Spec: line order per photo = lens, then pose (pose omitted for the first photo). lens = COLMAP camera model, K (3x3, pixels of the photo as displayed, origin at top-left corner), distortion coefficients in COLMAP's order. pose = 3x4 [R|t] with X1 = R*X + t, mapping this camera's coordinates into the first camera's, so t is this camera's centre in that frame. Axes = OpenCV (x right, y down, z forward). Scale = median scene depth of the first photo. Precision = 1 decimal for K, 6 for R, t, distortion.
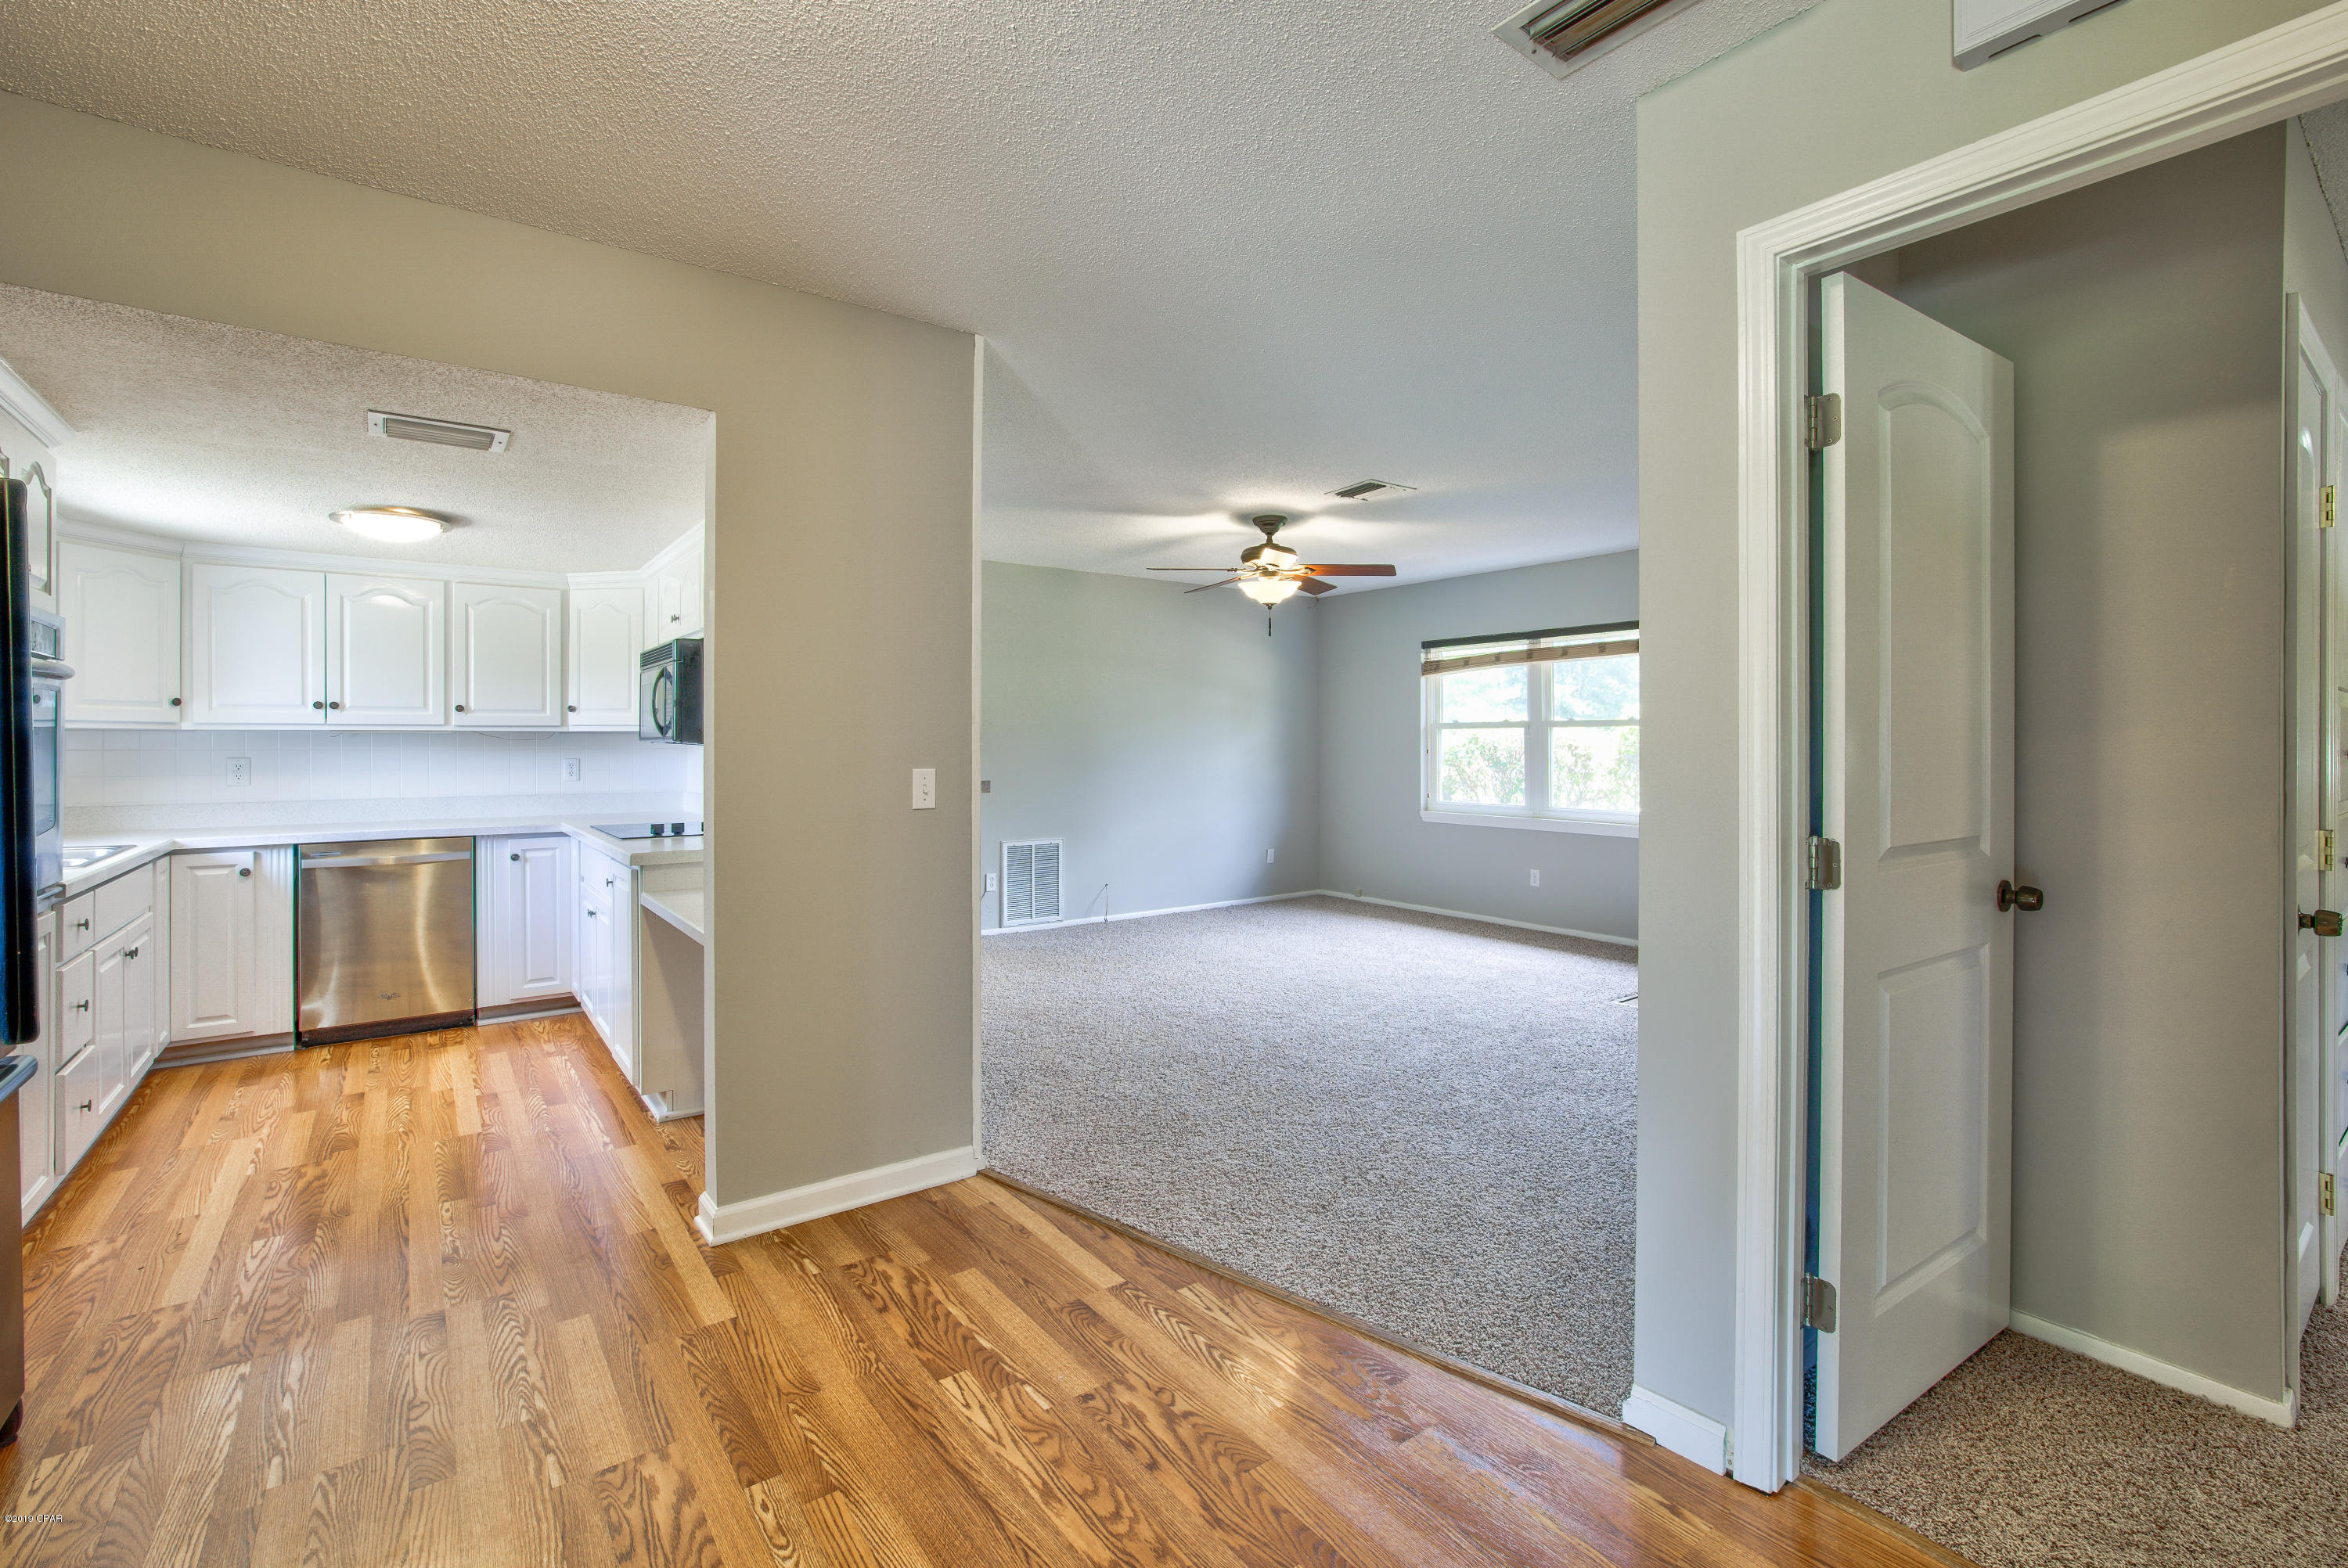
lens RADIAL K [[1041.9, 0, 1182.2], [0, 1041.9, 743.5], [0, 0, 1]] dist [-0.033929, 0.014508]
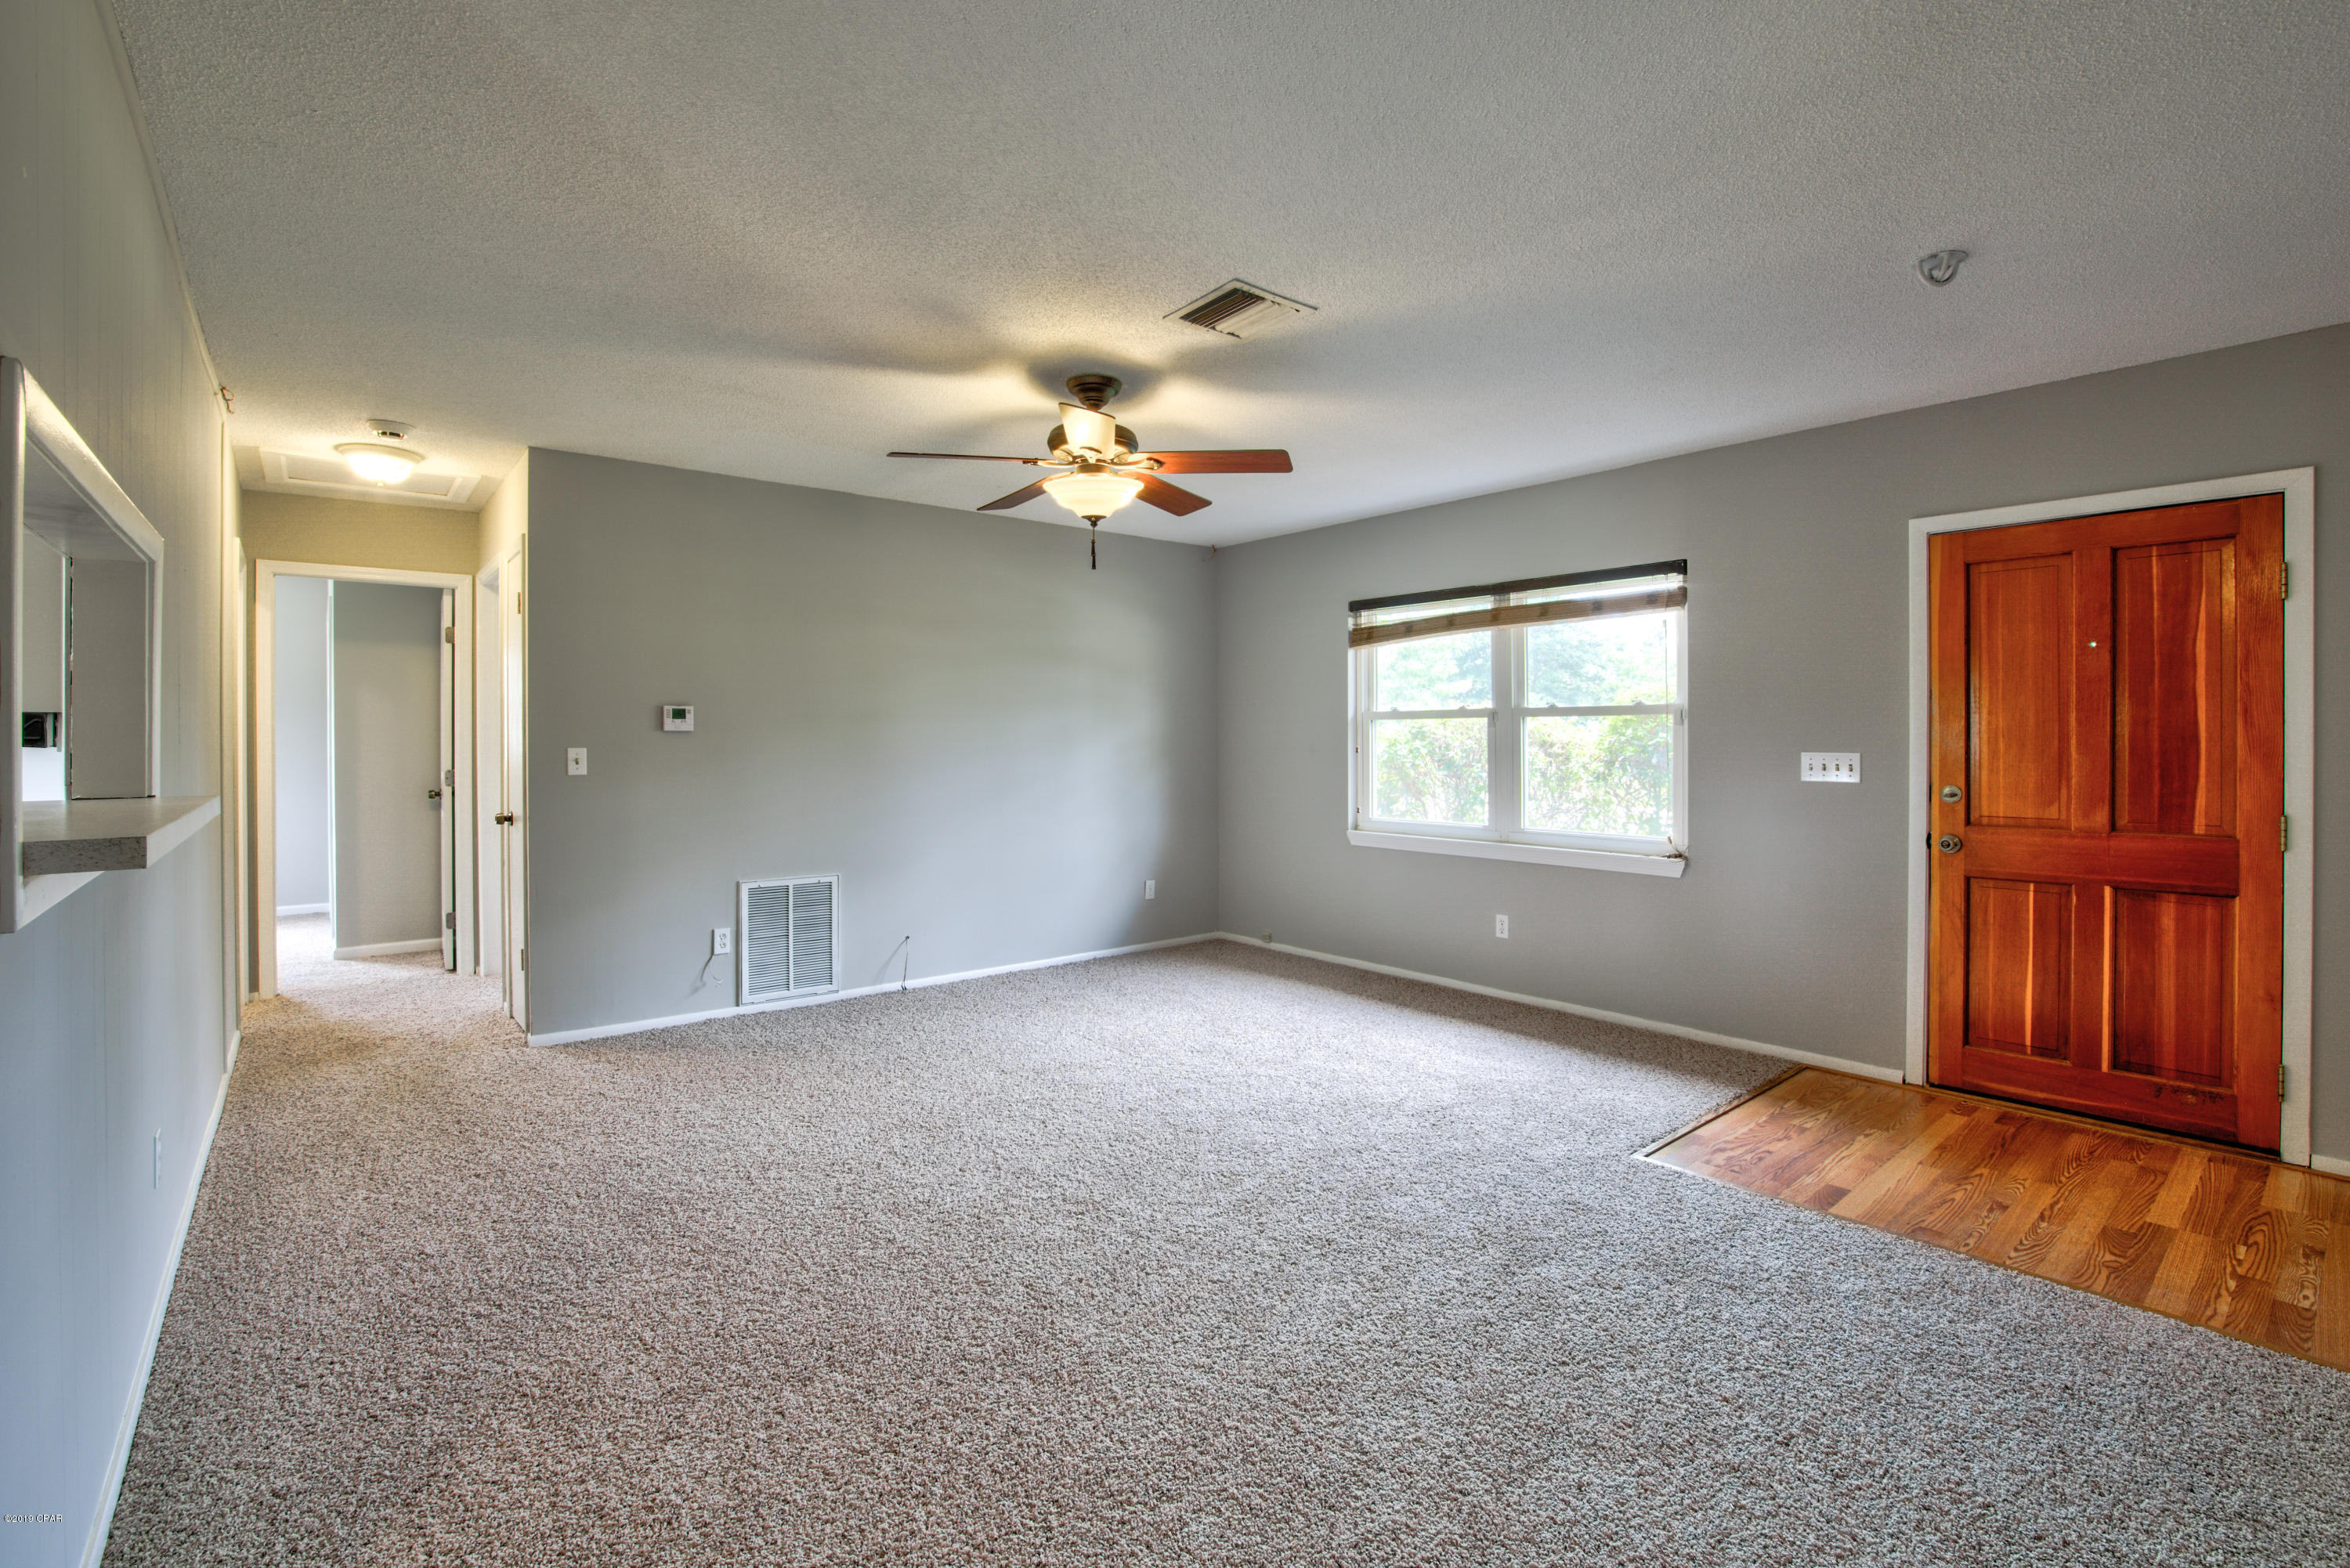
lens RADIAL K [[1042.8, 0, 1183.2], [0, 1042.8, 743.5], [0, 0, 1]] dist [-0.033929, 0.014508]
pose [[0.998938, 0.000323, 0.046066, 0.085802], [-0.000502, 0.999992, 0.003856, 0.000117], [-0.046064, -0.003875, 0.998931, 0.290703]]
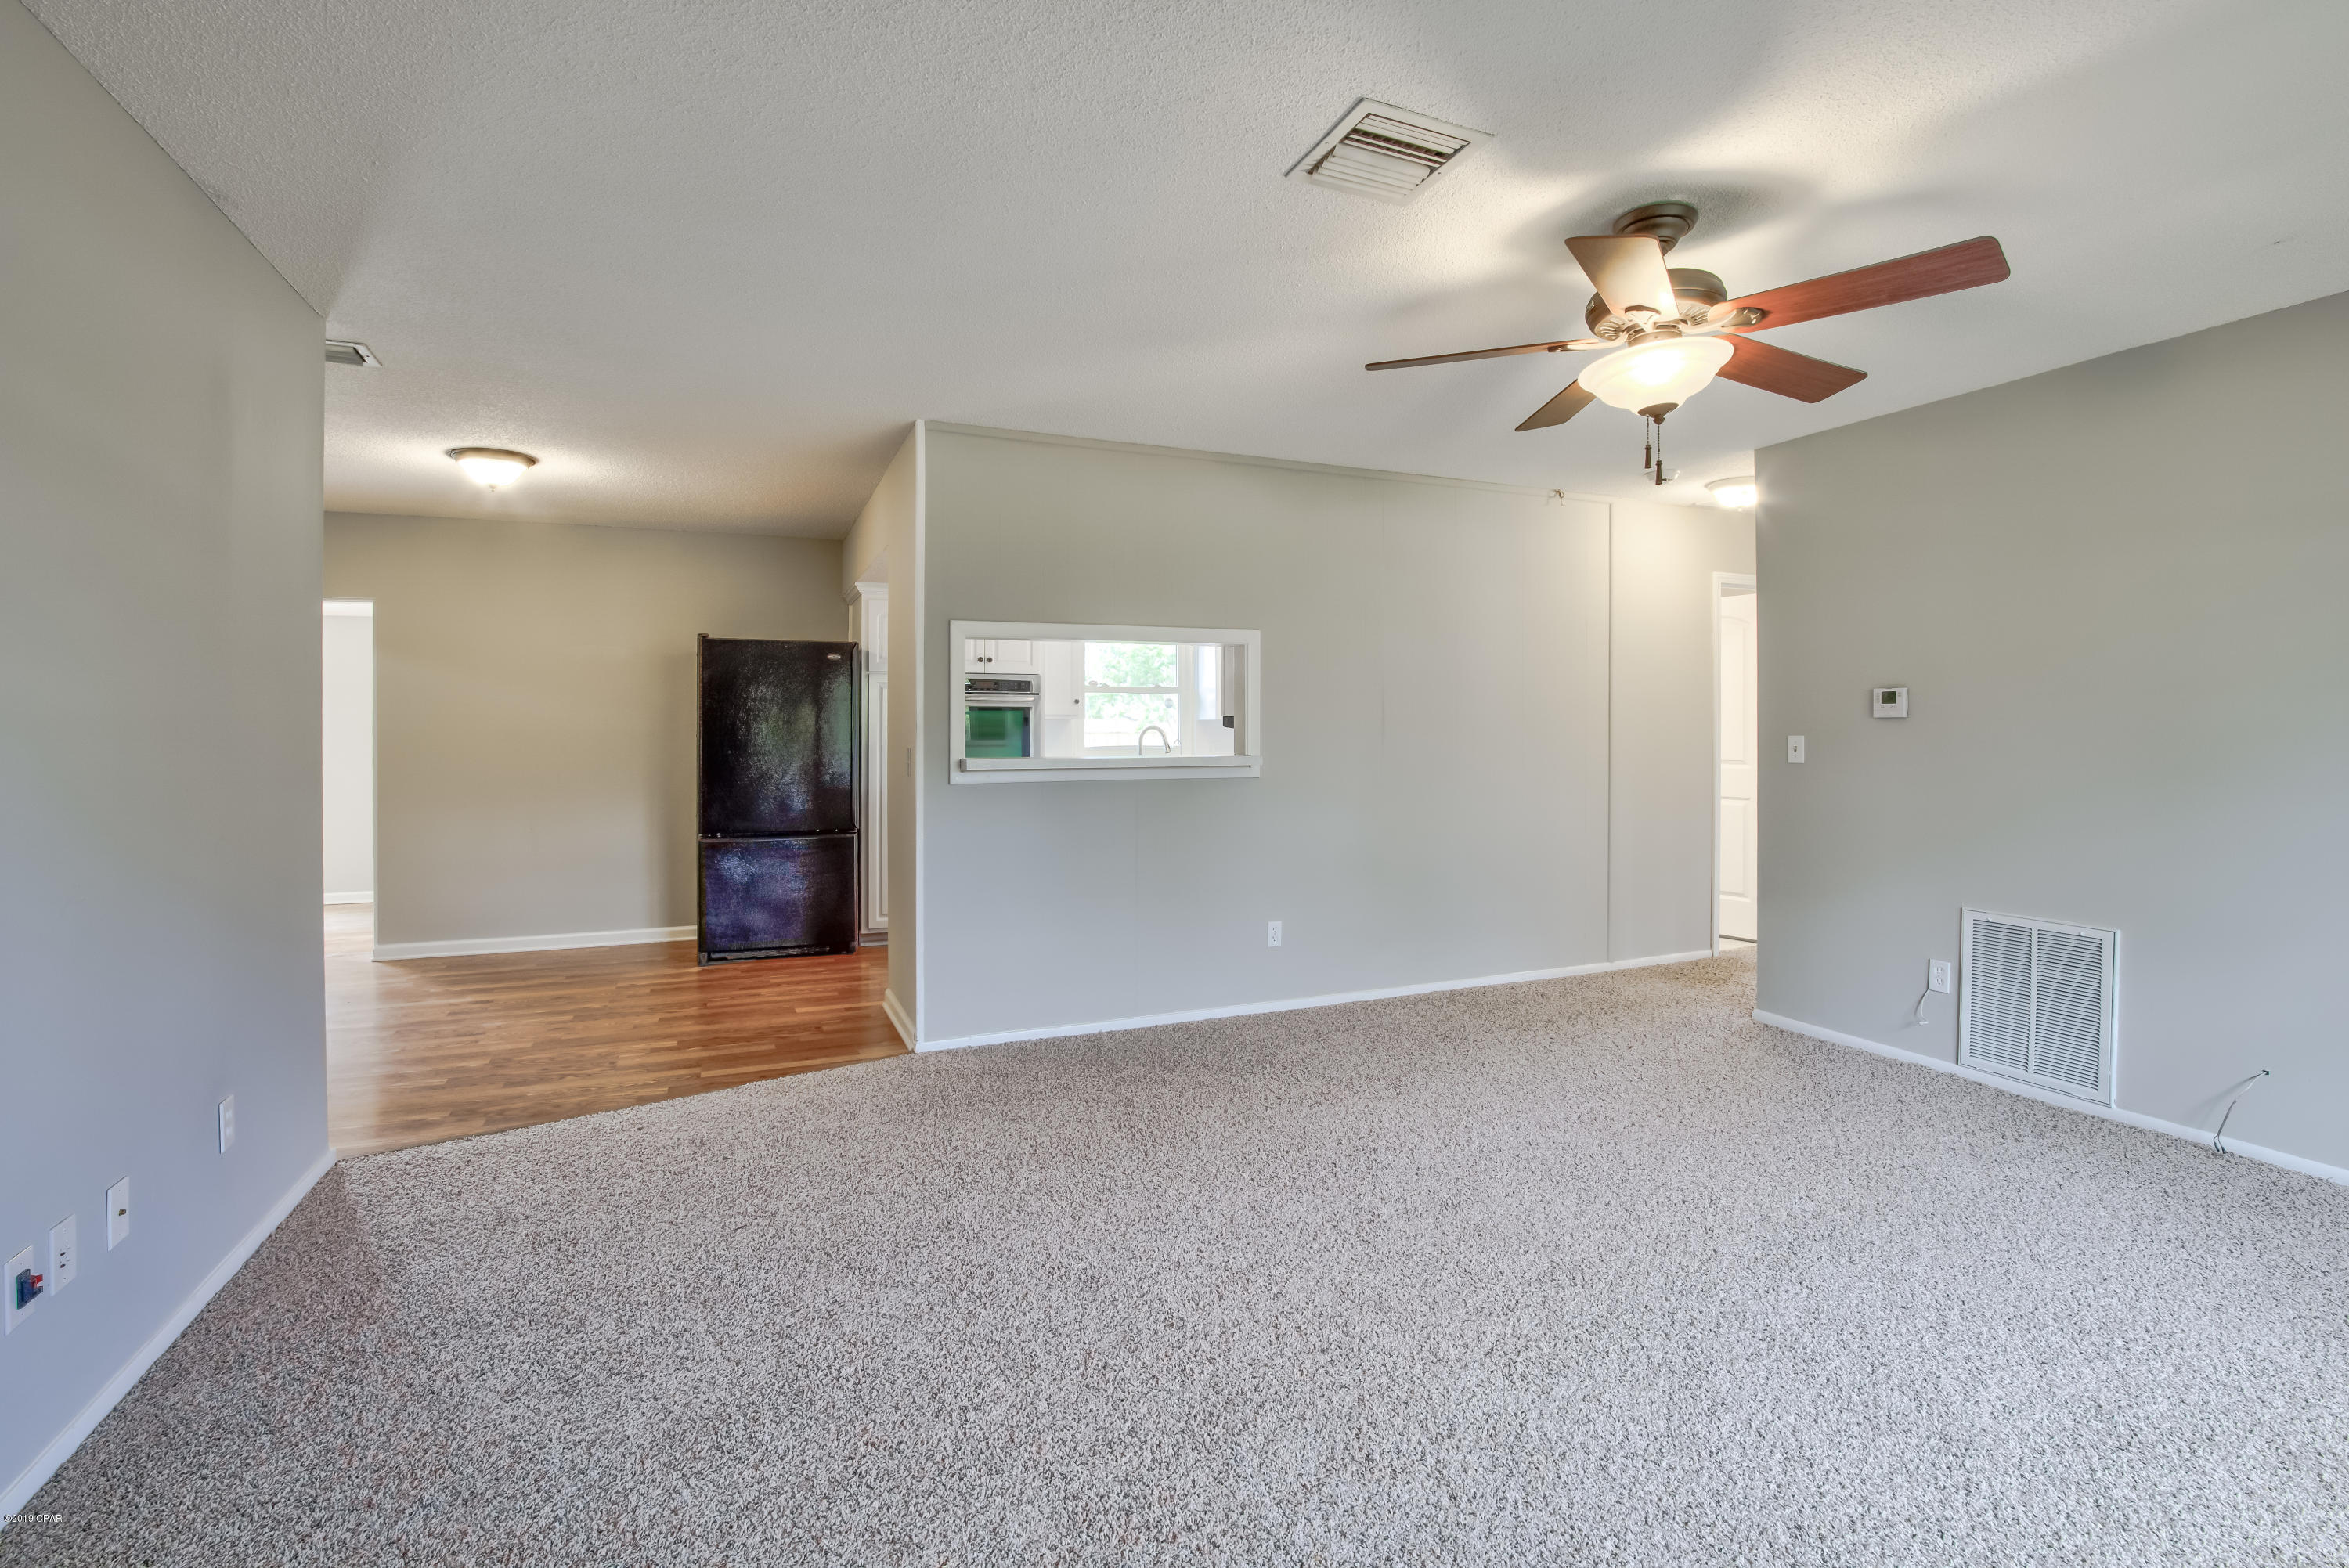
lens RADIAL K [[1045.9, 0, 1174.9], [0, 1045.9, 733.1], [0, 0, 1]] dist [-0.034764, -0.000196]
pose [[-0.250452, 0.007533, -0.968100, 0.431785], [0.001688, 0.999972, 0.007344, -0.001344], [0.968128, 0.000205, -0.250457, 0.710110]]
